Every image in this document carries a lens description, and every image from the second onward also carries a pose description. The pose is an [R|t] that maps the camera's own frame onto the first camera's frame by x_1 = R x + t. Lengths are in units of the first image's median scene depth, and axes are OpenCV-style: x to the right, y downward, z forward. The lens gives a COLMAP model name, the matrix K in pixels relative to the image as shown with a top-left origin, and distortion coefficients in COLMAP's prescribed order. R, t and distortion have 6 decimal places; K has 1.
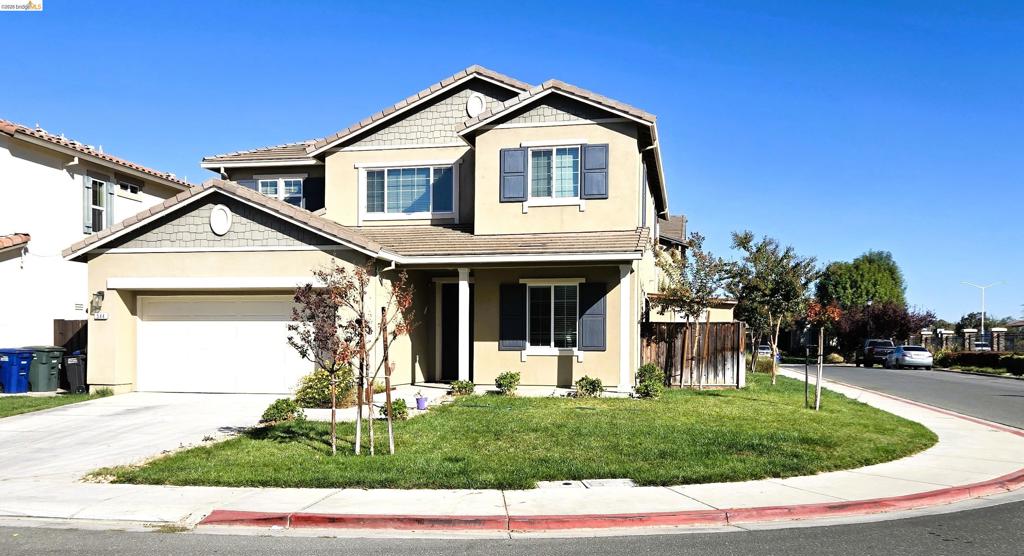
lens RADIAL K [[660.2, 0, 512.4], [0, 660.2, 282.2], [0, 0, 1]] dist [0.010219, -0.000378]
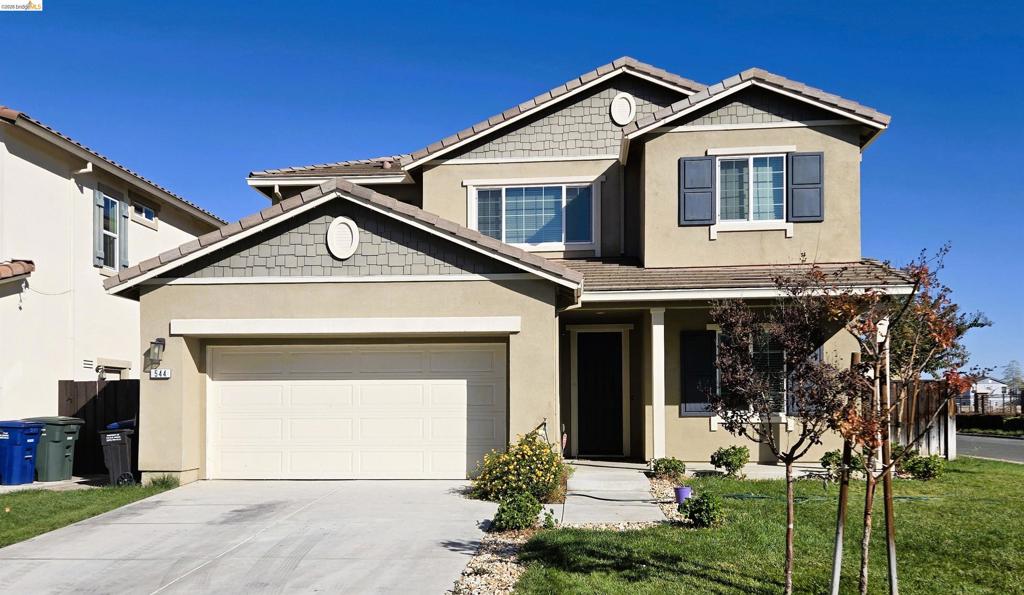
lens RADIAL K [[670.6, 0, 511.6], [0, 670.6, 333.7], [0, 0, 1]] dist [0.025778, -0.003259]
pose [[0.996134, 0.001088, 0.087836, -0.285952], [0.000567, 0.999823, -0.018823, 0.020675], [-0.087841, 0.018800, 0.995957, 0.230519]]
